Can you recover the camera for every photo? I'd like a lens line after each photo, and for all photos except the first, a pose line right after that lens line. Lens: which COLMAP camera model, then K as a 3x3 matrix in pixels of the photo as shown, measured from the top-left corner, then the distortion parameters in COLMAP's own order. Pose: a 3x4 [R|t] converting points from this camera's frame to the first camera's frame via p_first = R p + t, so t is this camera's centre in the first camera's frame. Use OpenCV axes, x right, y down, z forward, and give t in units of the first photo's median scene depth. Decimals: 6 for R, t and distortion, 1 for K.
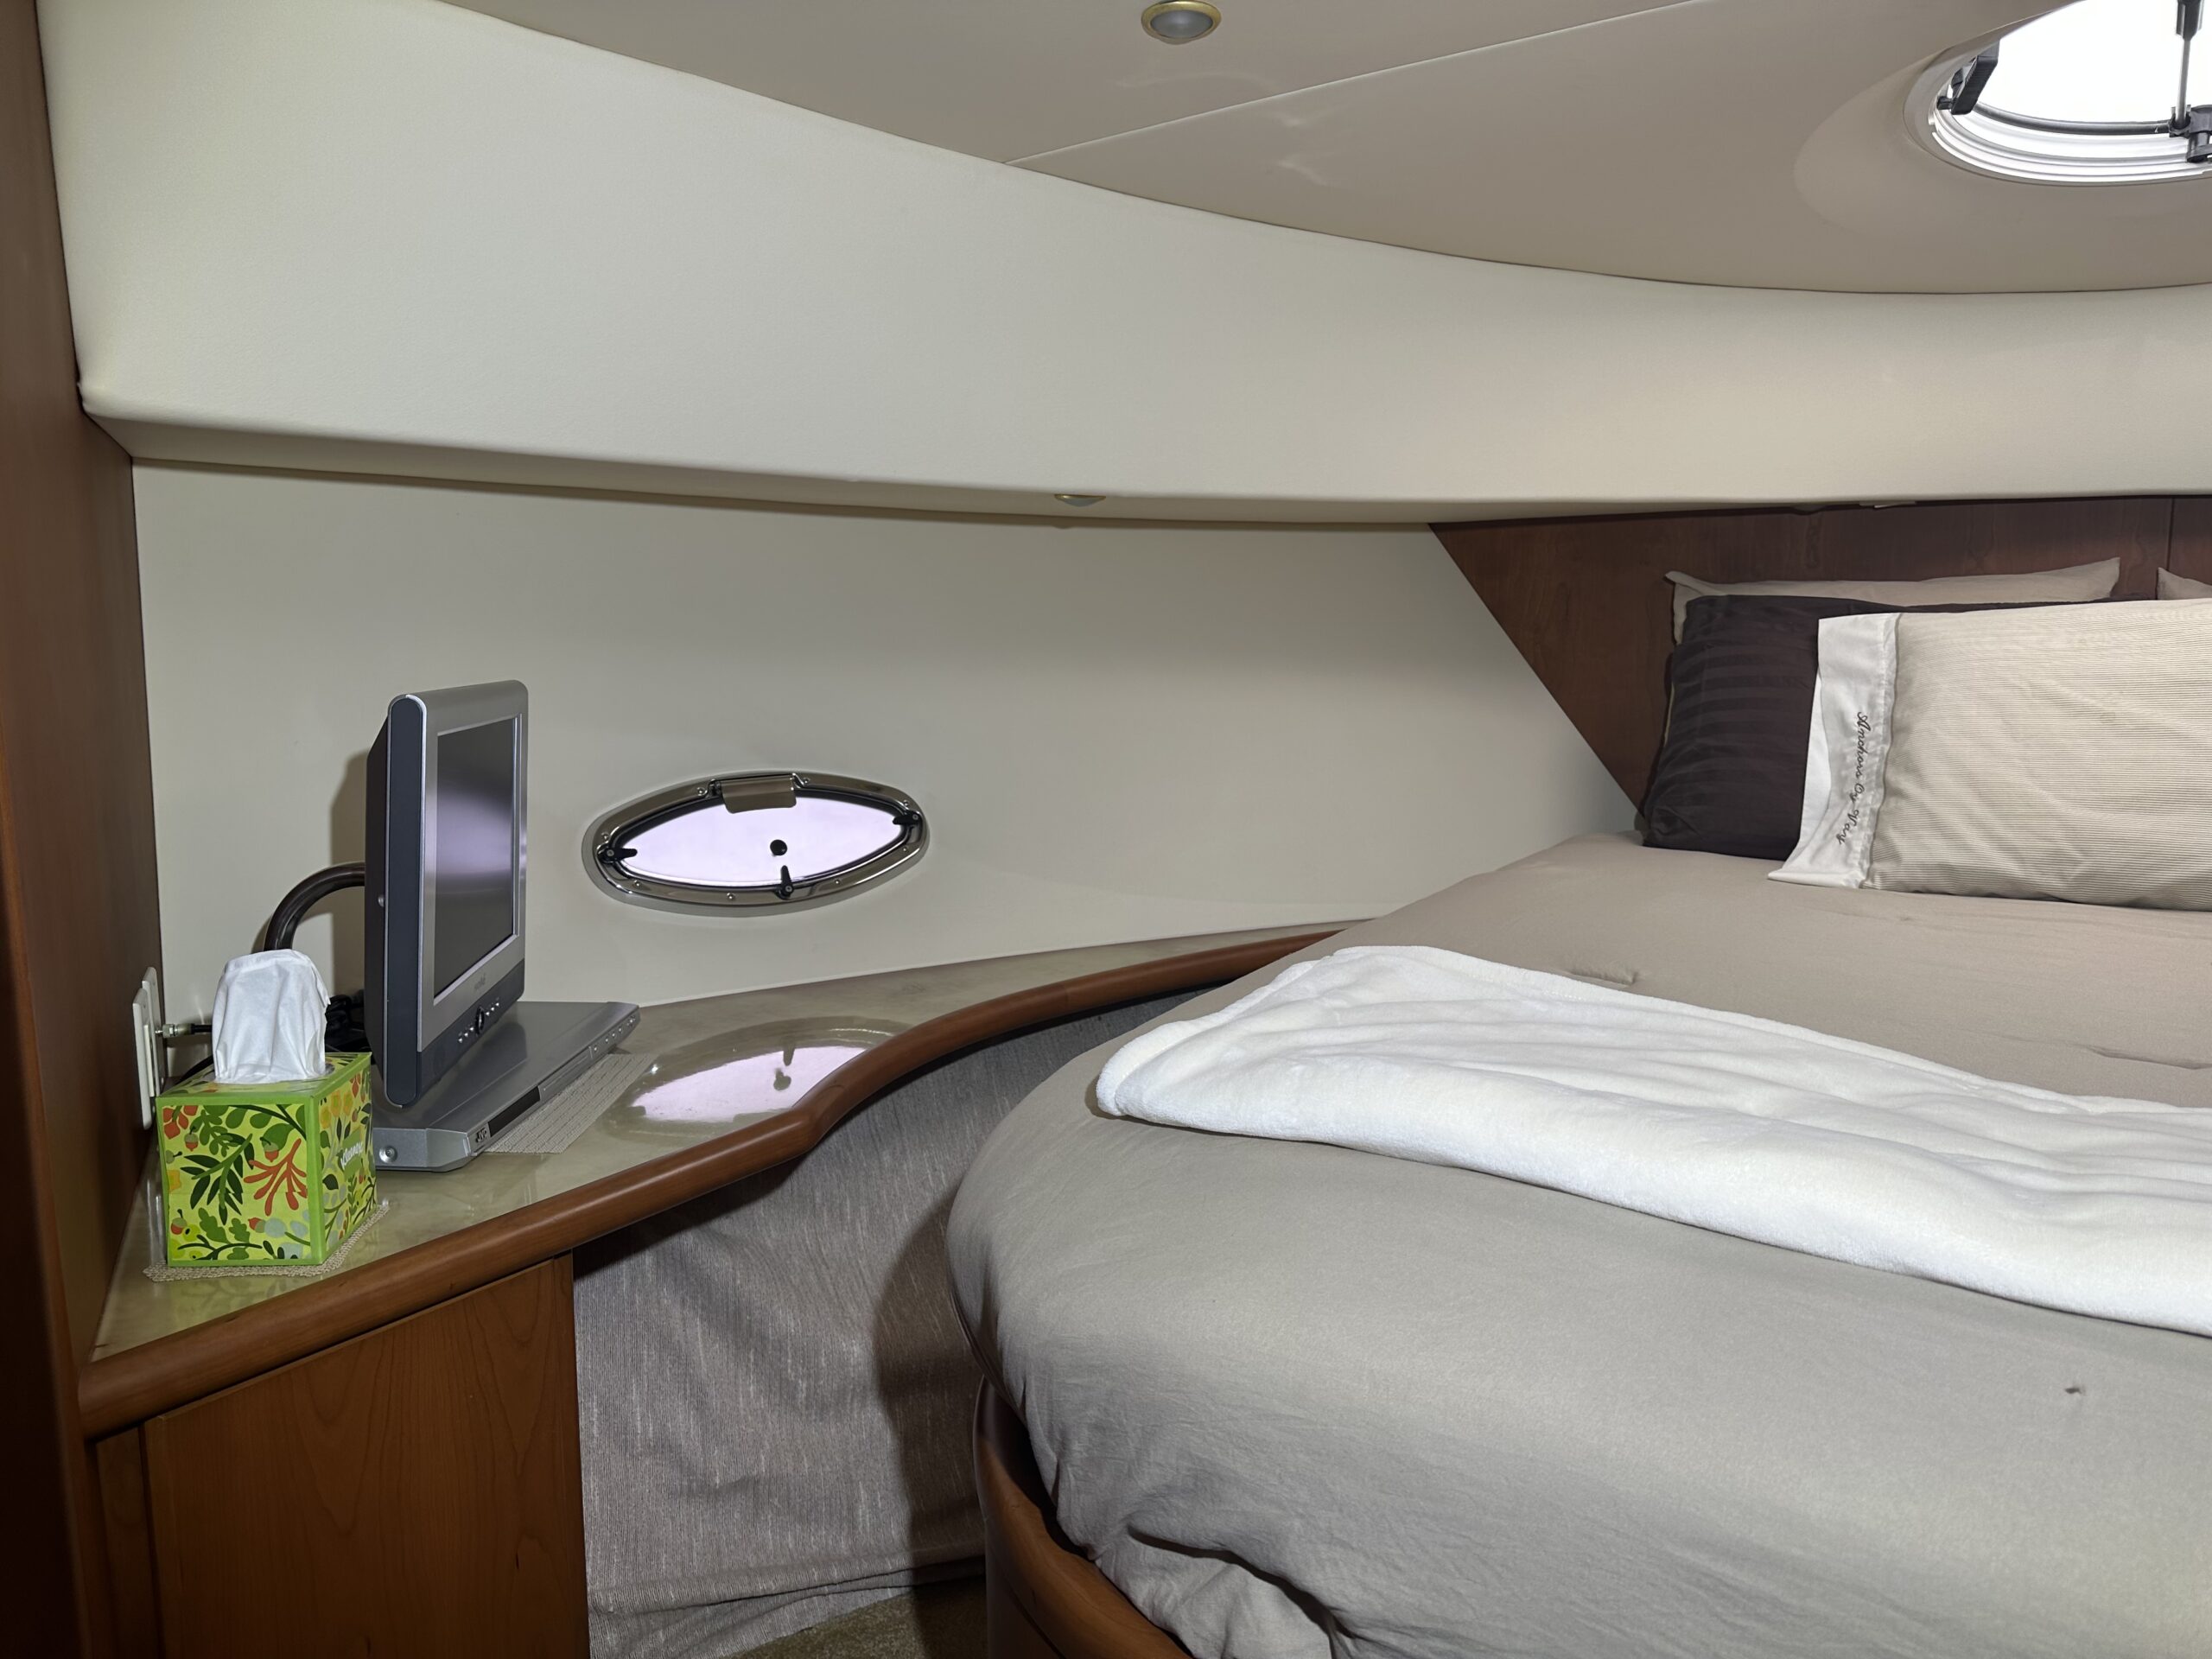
lens RADIAL K [[1578.2, 0, 1109.0], [0, 1578.2, 837.3], [0, 0, 1]] dist [0.037221, -0.025377]
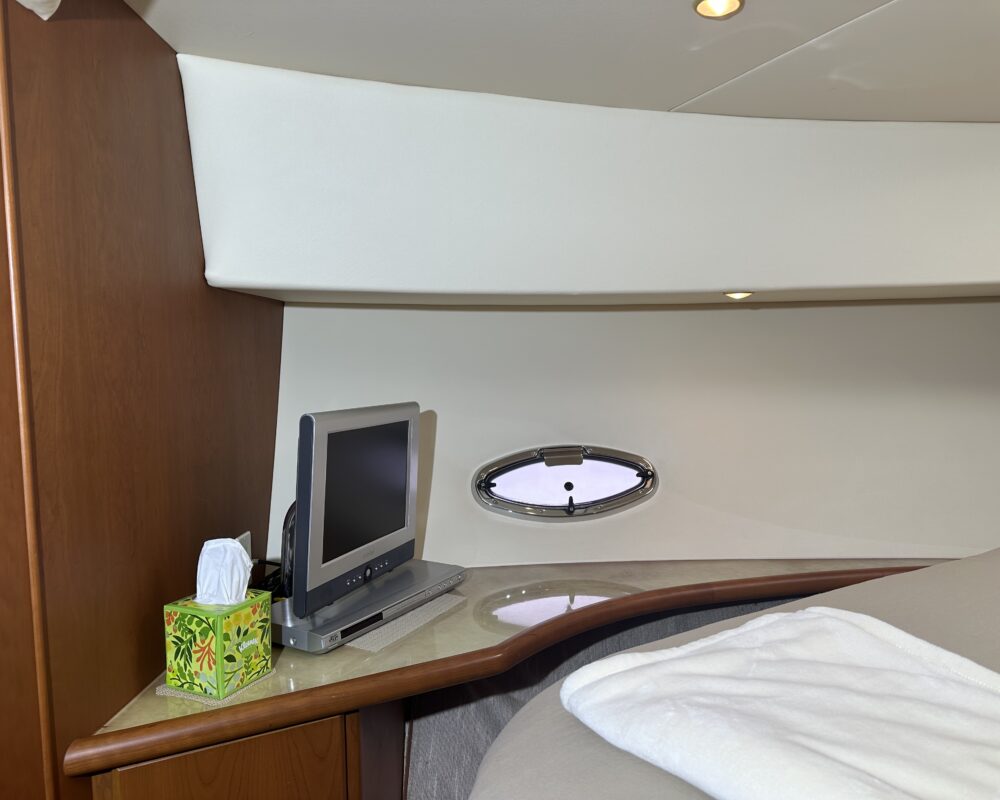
lens RADIAL K [[756.0, 0, 500.1], [0, 756.0, 395.4], [0, 0, 1]] dist [0.032345, -0.038361]
pose [[0.872504, 0.010676, -0.488491, 0.258407], [-0.048023, 0.996794, -0.063991, -0.065537], [0.486242, 0.079291, 0.870219, 0.288565]]
